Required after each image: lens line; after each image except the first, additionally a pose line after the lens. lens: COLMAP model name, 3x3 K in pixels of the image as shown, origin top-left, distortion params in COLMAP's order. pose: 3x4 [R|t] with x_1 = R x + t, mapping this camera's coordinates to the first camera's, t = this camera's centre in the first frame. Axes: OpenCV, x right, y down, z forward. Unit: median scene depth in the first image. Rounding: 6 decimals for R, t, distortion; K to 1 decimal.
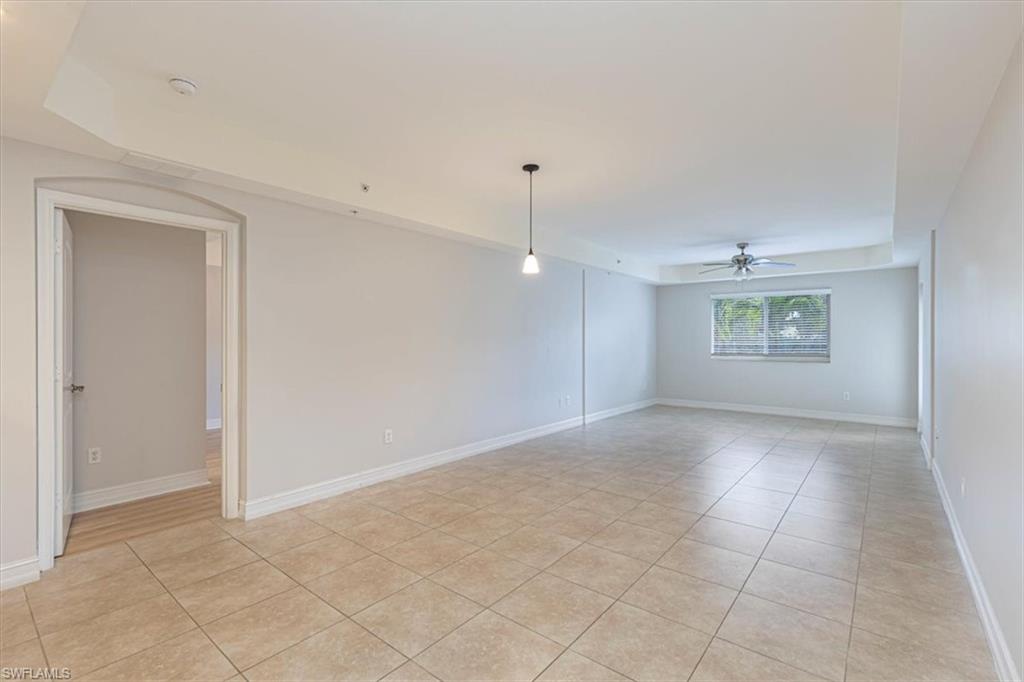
lens RADIAL K [[459.4, 0, 515.7], [0, 459.4, 340.1], [0, 0, 1]] dist [0.005525, 0.000131]
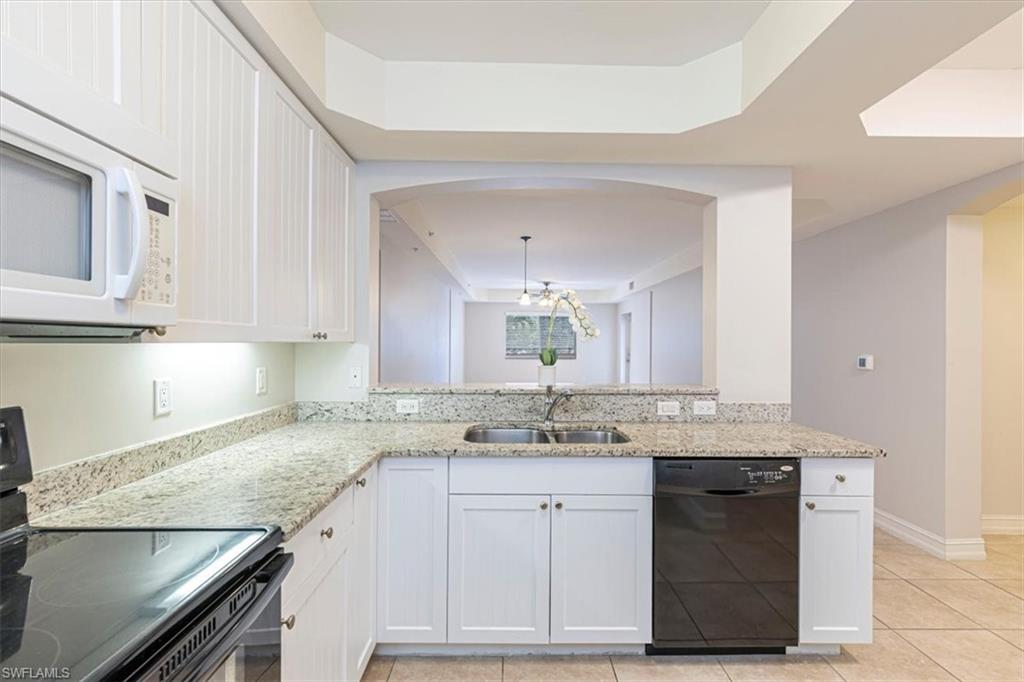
lens RADIAL K [[459.4, 0, 515.7], [0, 459.4, 340.1], [0, 0, 1]] dist [0.005525, 0.000131]
pose [[0.765029, 0.005974, 0.643968, -0.567399], [-0.005600, 0.999981, -0.002623, -0.012559], [-0.643971, -0.001600, 0.765048, -0.101420]]
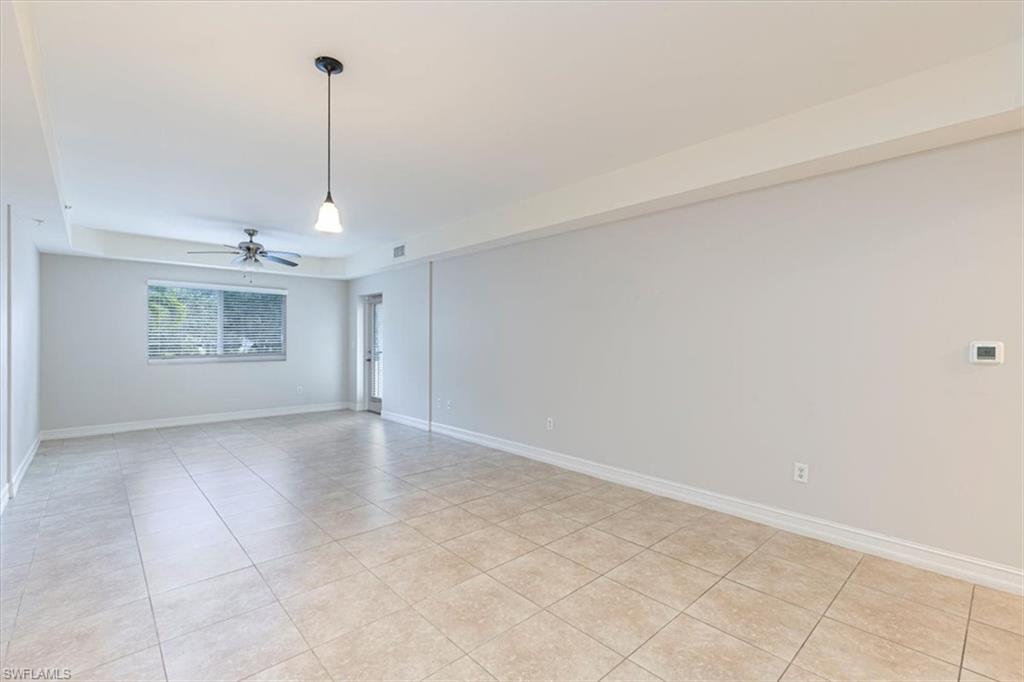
lens RADIAL K [[459.4, 0, 515.7], [0, 459.4, 340.1], [0, 0, 1]] dist [0.005525, 0.000131]
pose [[0.137469, -0.000565, 0.990506, -0.316819], [-0.001781, 0.999998, 0.000818, 0.000922], [-0.990504, -0.001876, 0.137468, 0.373234]]
